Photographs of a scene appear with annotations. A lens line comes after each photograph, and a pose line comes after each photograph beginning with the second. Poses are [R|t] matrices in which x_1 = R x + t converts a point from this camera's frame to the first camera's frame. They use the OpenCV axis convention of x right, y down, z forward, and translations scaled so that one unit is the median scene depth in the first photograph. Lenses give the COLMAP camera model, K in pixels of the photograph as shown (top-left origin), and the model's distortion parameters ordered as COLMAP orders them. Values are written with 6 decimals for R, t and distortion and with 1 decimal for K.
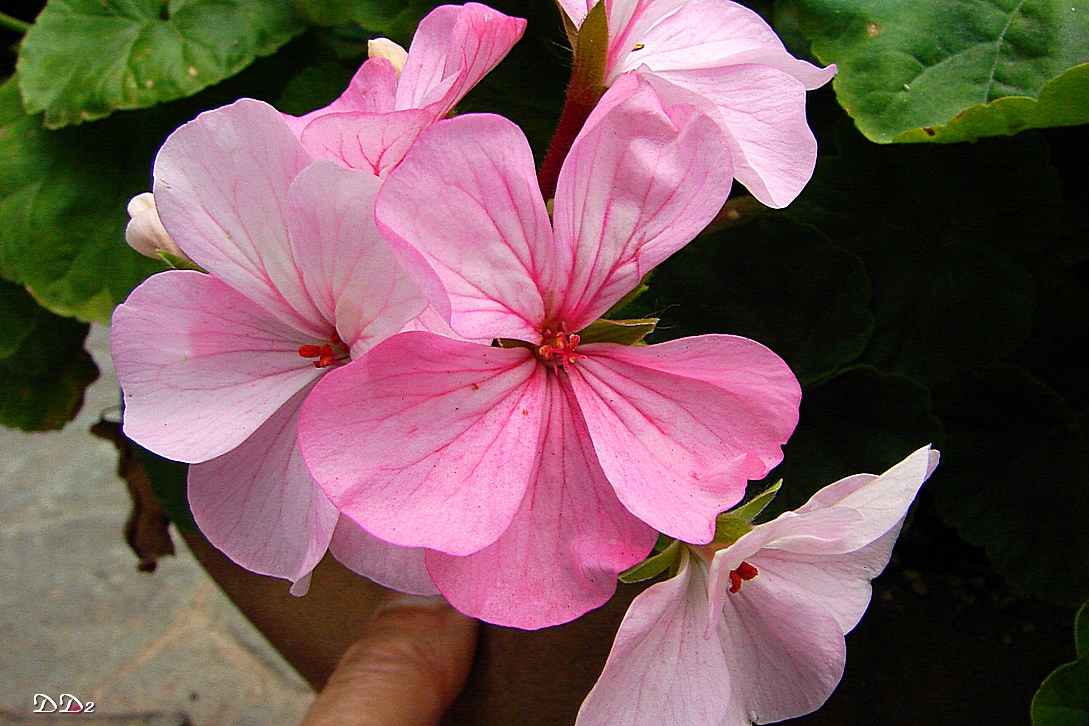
lens RADIAL K [[1147.3, 0, 544.5], [0, 1147.3, 363.0], [0, 0, 1]] dist [-0.215626, 0.001764]
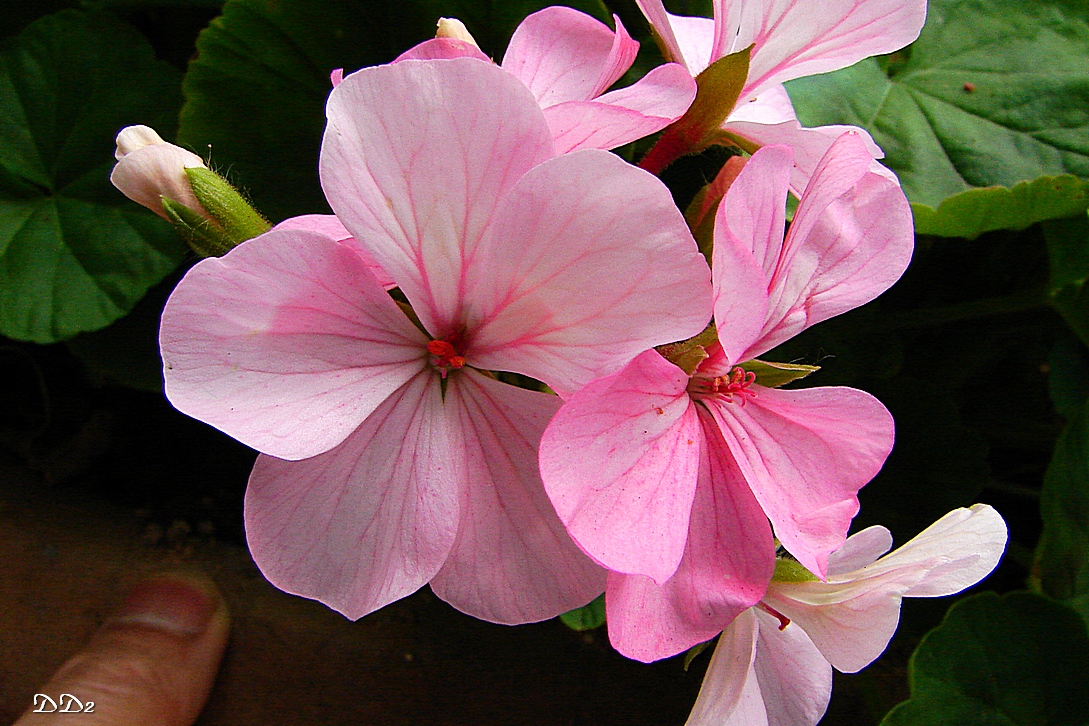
lens RADIAL K [[1105.5, 0, 544.5], [0, 1105.5, 363.0], [0, 0, 1]] dist [-0.174050, -0.003573]
pose [[0.894939, 0.133515, 0.425744, -0.547611], [-0.119415, 0.991043, -0.059778, 0.047500], [-0.429912, 0.002658, 0.902867, 0.196719]]
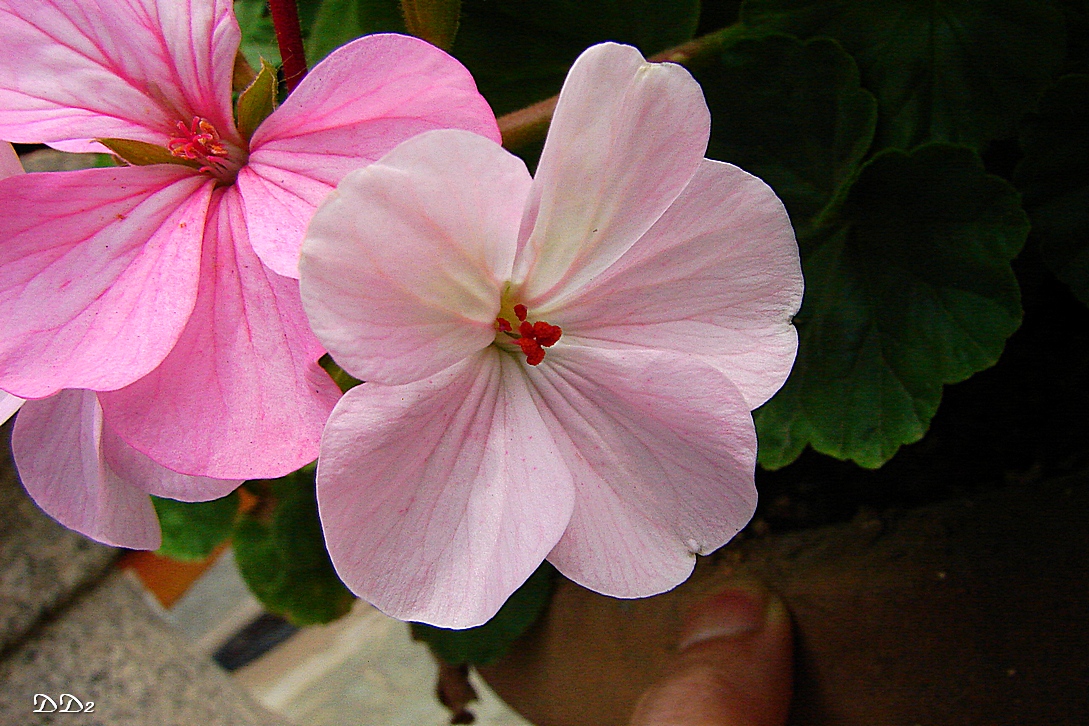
lens RADIAL K [[1147.3, 0, 544.5], [0, 1147.3, 363.0], [0, 0, 1]] dist [-0.215626, 0.001764]
pose [[0.892964, -0.346597, -0.287205, 0.434259], [0.306722, 0.935512, -0.175323, 0.372709], [0.329450, 0.068465, 0.941687, 0.309527]]
